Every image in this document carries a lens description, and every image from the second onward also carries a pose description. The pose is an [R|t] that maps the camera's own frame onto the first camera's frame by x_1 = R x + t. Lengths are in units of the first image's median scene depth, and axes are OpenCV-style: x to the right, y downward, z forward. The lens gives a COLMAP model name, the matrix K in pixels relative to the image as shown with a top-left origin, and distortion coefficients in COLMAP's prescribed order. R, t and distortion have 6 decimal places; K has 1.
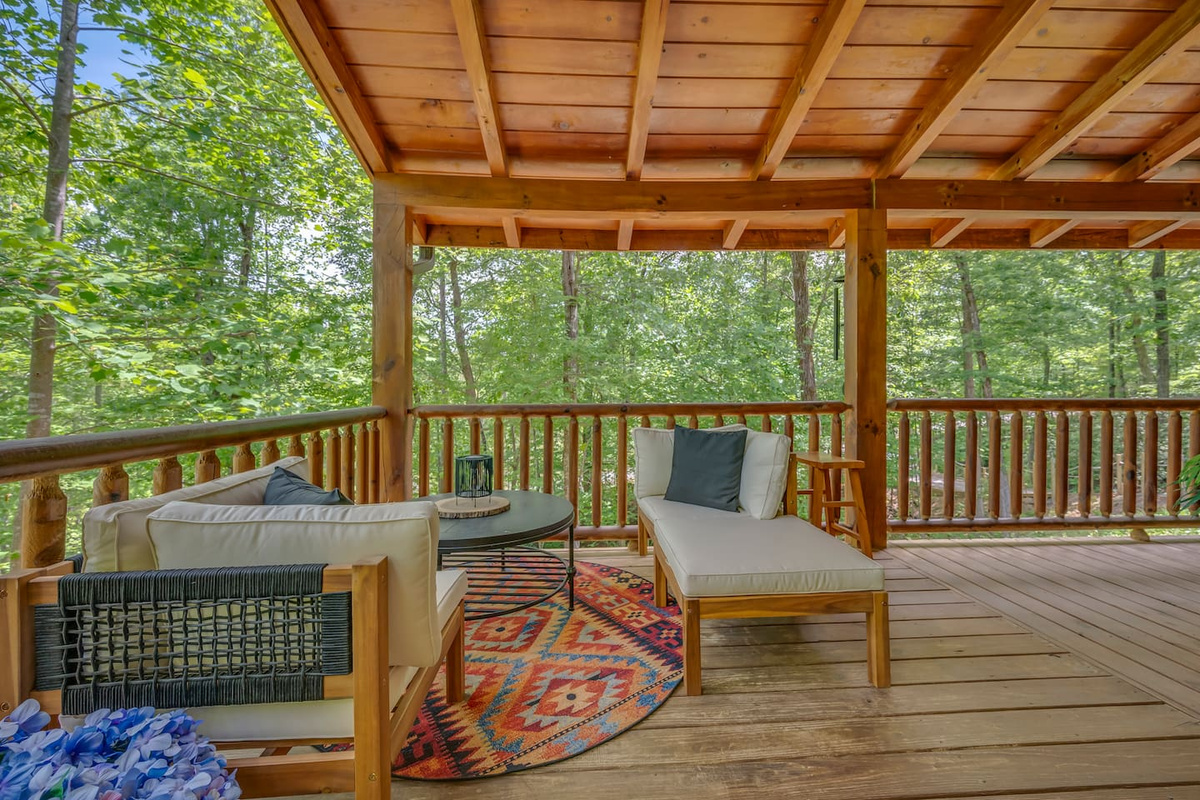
lens RADIAL K [[476.3, 0, 604.4], [0, 476.3, 402.1], [0, 0, 1]] dist [0.000045, -0.000249]
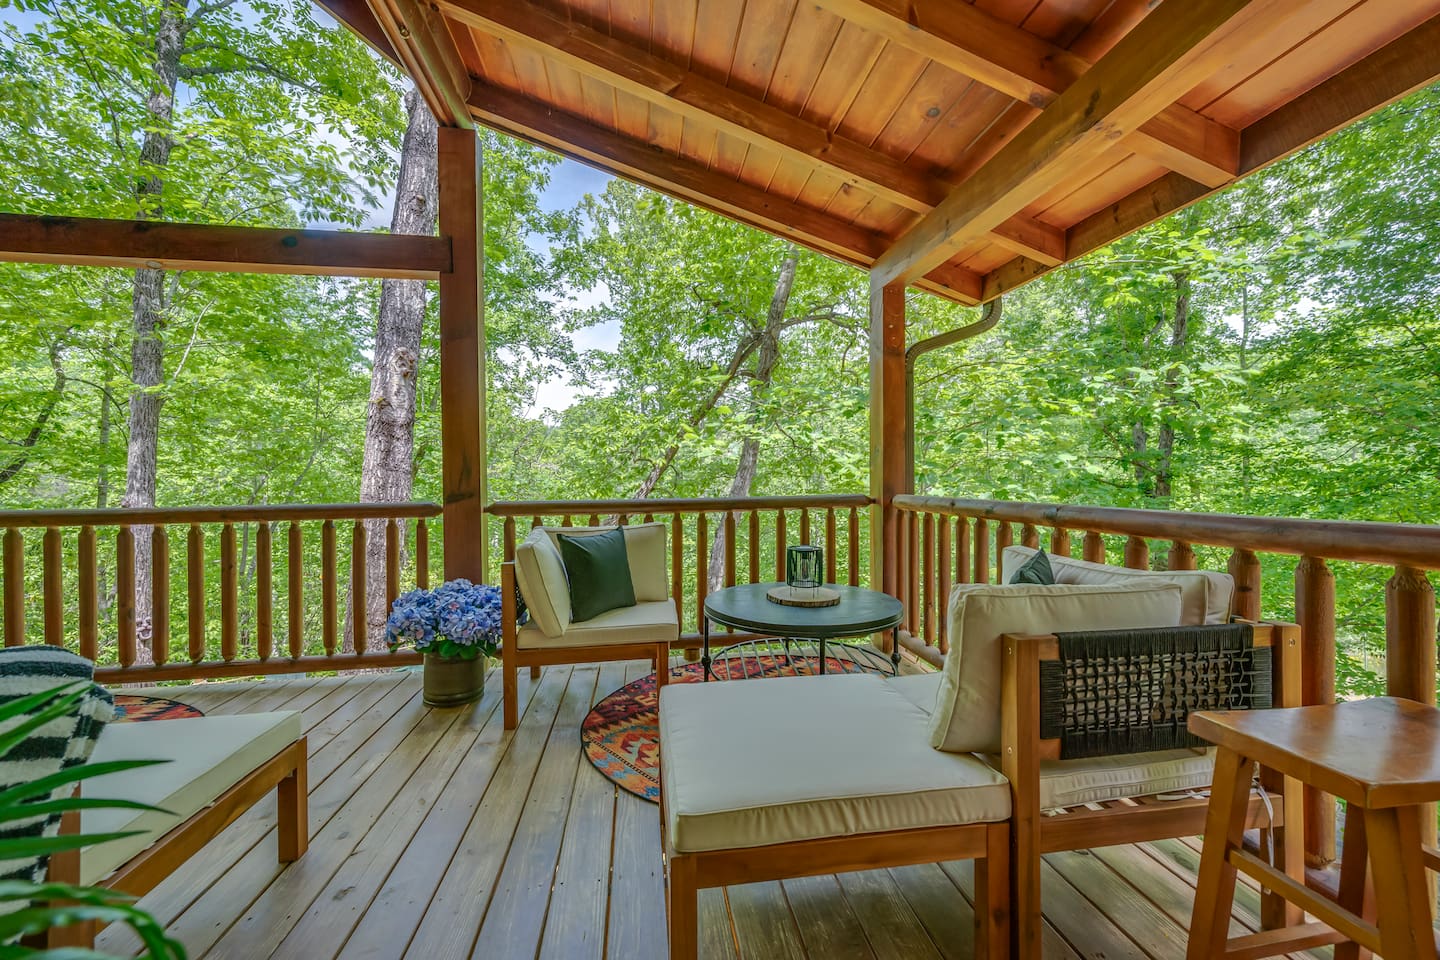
lens RADIAL K [[571.6, 0, 725.2], [0, 571.6, 482.5], [0, 0, 1]] dist [0.000045, -0.000249]
pose [[0.085121, 0.006097, -0.996352, 1.351786], [-0.007185, 0.999959, 0.005505, -0.038293], [0.996345, 0.006691, 0.085162, 1.080070]]
